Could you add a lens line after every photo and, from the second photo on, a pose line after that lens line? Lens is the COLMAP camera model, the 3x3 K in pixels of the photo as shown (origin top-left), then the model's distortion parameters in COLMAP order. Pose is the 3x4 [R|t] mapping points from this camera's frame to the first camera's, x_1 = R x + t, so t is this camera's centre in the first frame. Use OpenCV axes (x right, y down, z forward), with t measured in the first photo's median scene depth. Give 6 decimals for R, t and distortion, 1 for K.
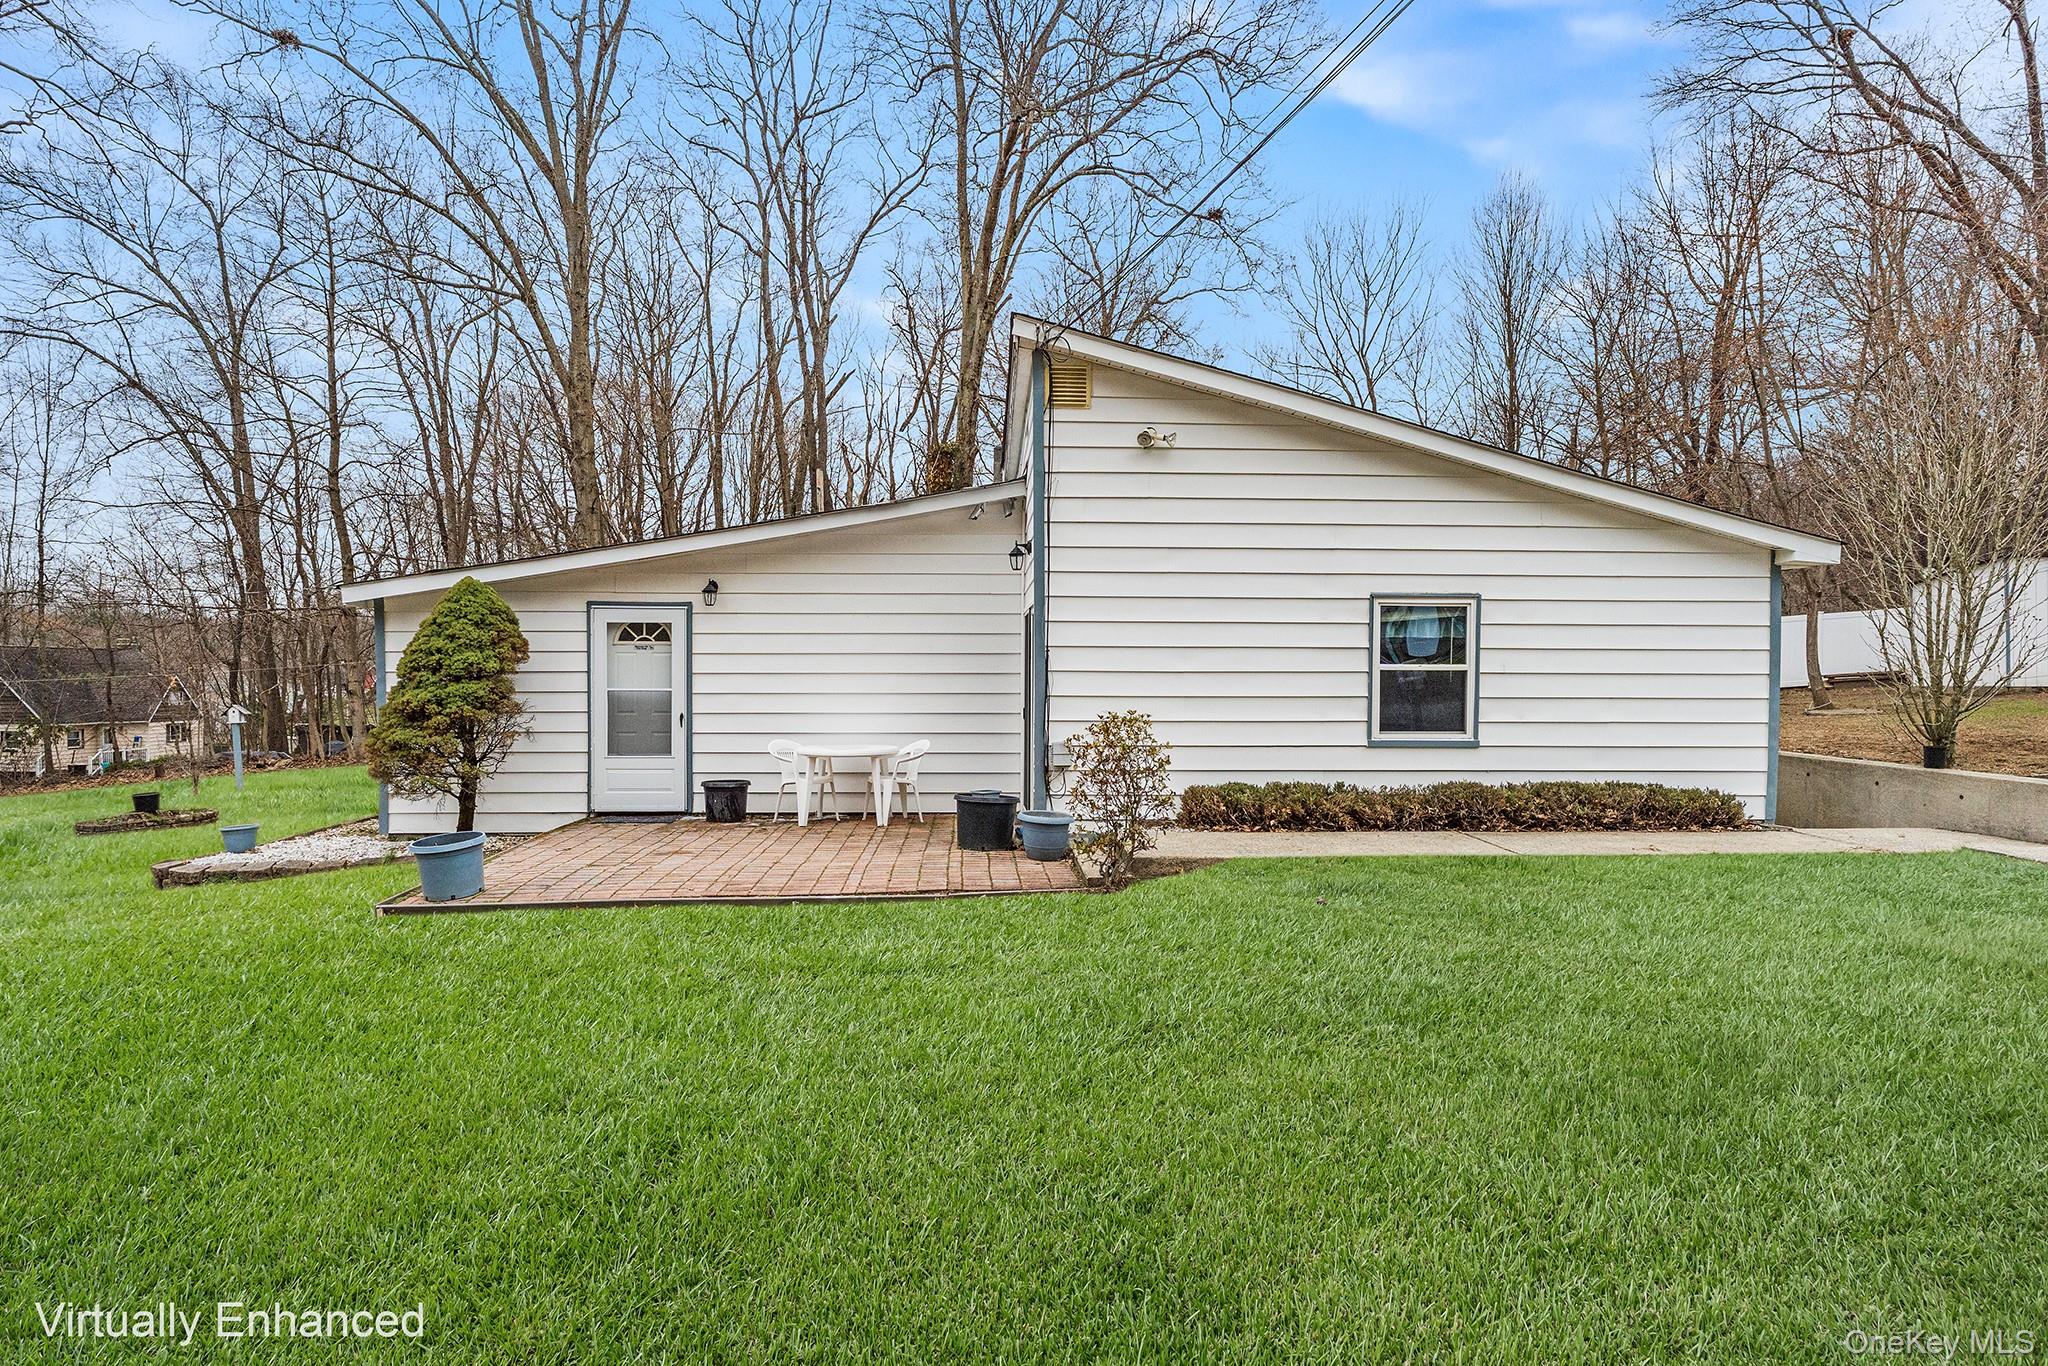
lens RADIAL K [[1153.8, 0, 1036.1], [0, 1153.8, 686.2], [0, 0, 1]] dist [-0.007591, -0.001151]
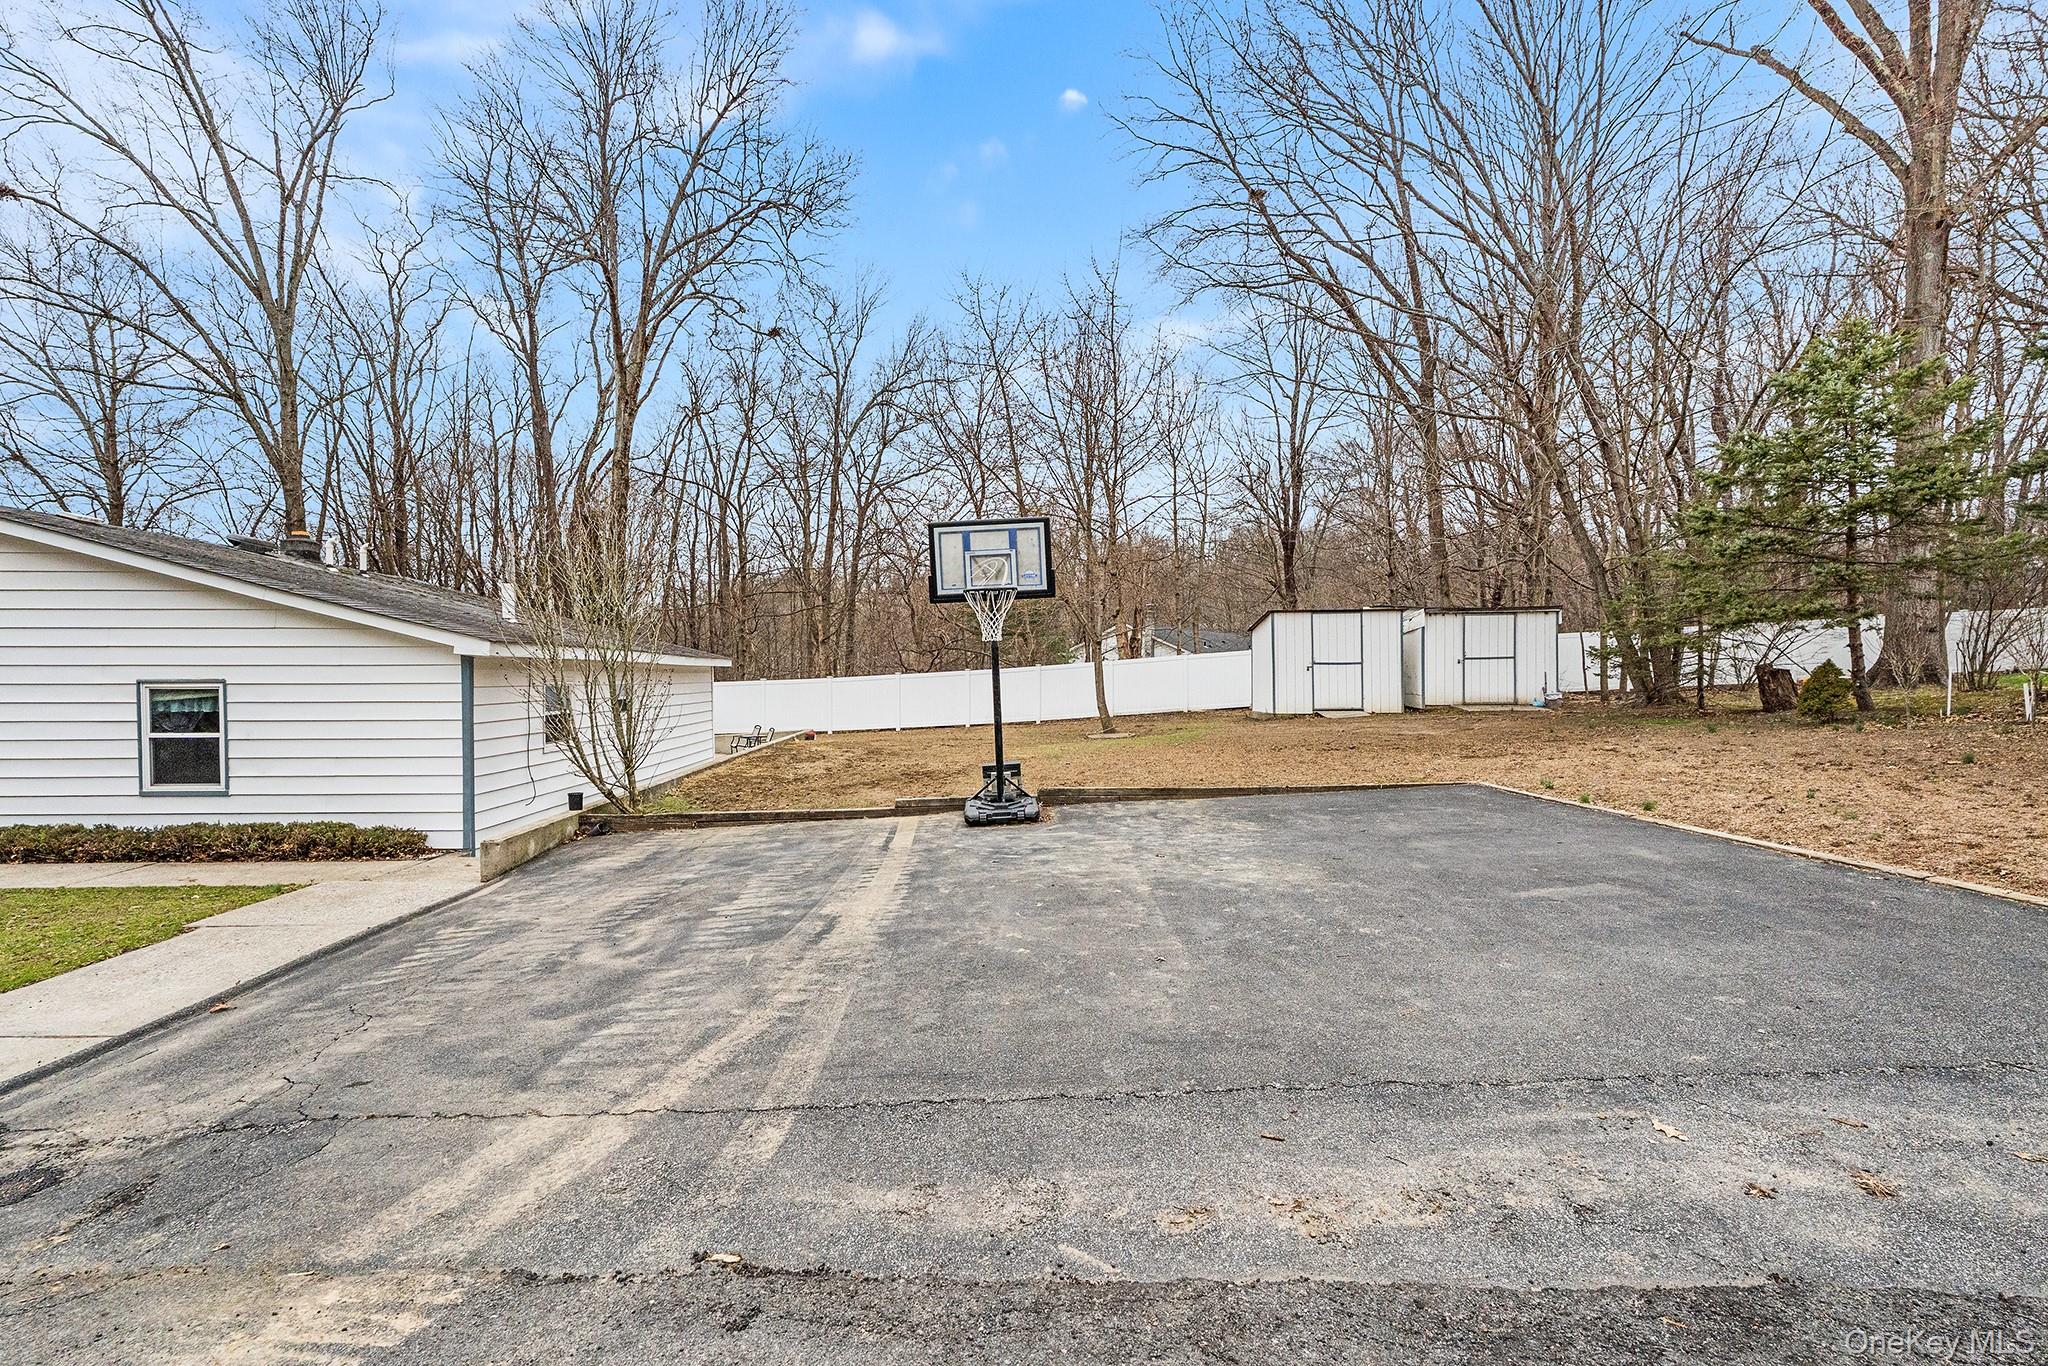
lens RADIAL K [[938.2, 0, 1024.2], [0, 938.2, 692.7], [0, 0, 1]] dist [0.001437, 0.000076]
pose [[0.999750, -0.006361, 0.021445, 2.384356], [0.006300, 0.999976, 0.002933, -0.116180], [-0.021464, -0.002797, 0.999766, -0.175407]]
